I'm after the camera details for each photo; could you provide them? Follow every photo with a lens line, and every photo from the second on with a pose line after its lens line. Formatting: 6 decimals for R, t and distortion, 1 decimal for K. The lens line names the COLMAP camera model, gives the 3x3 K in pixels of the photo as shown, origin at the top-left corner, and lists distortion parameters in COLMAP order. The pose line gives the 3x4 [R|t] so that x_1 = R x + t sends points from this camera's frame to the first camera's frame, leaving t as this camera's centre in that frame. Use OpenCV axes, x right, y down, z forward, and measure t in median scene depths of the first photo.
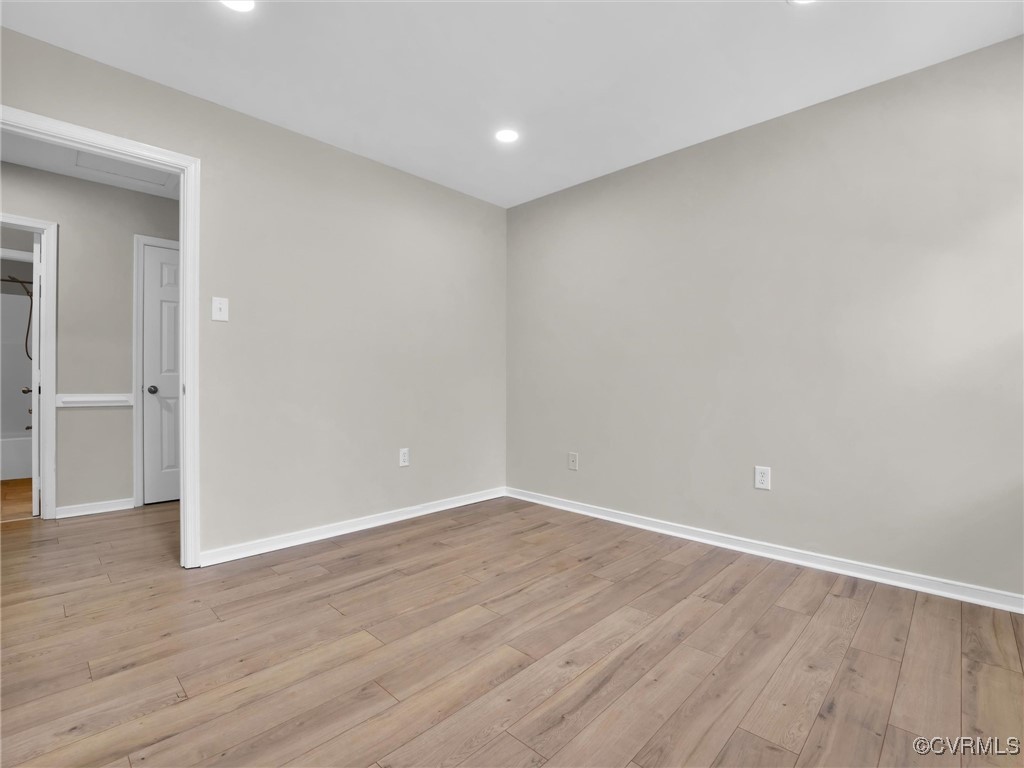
lens RADIAL K [[479.6, 0, 513.8], [0, 479.6, 378.8], [0, 0, 1]] dist [-0.019425, -0.000057]
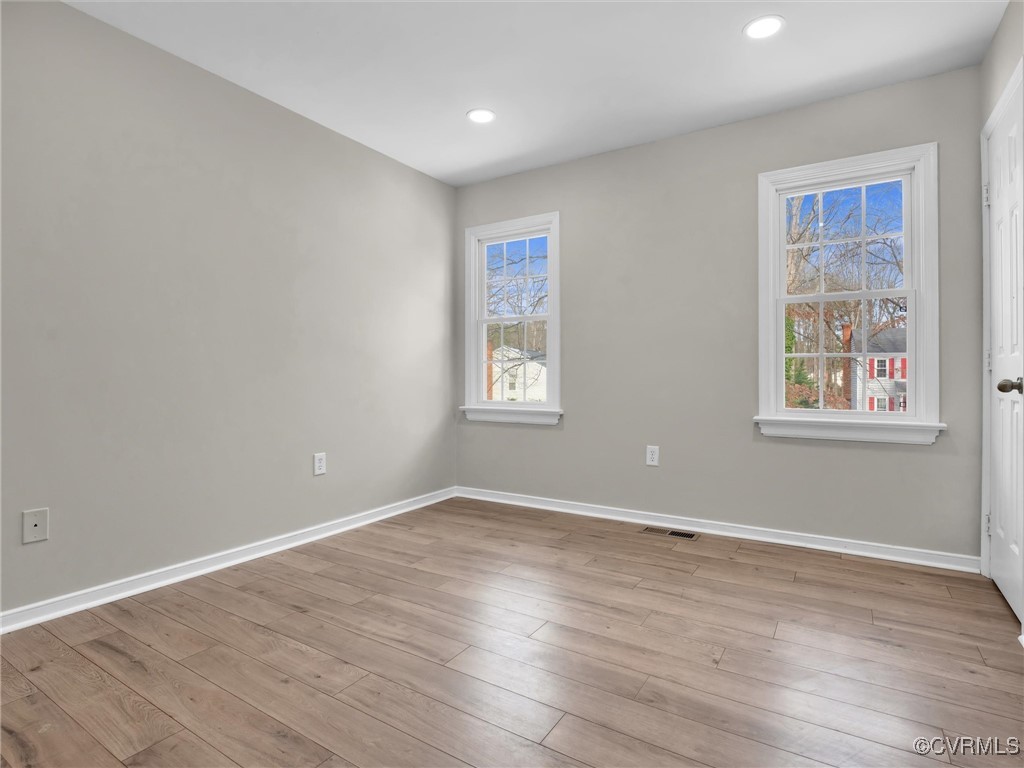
lens RADIAL K [[534.3, 0, 516.3], [0, 534.3, 392.0], [0, 0, 1]] dist [-0.017158, -0.000529]
pose [[-0.205100, -0.032557, 0.978199, -0.811493], [-0.009244, 0.999466, 0.031327, 0.012145], [-0.978697, -0.002617, -0.205292, 0.949424]]
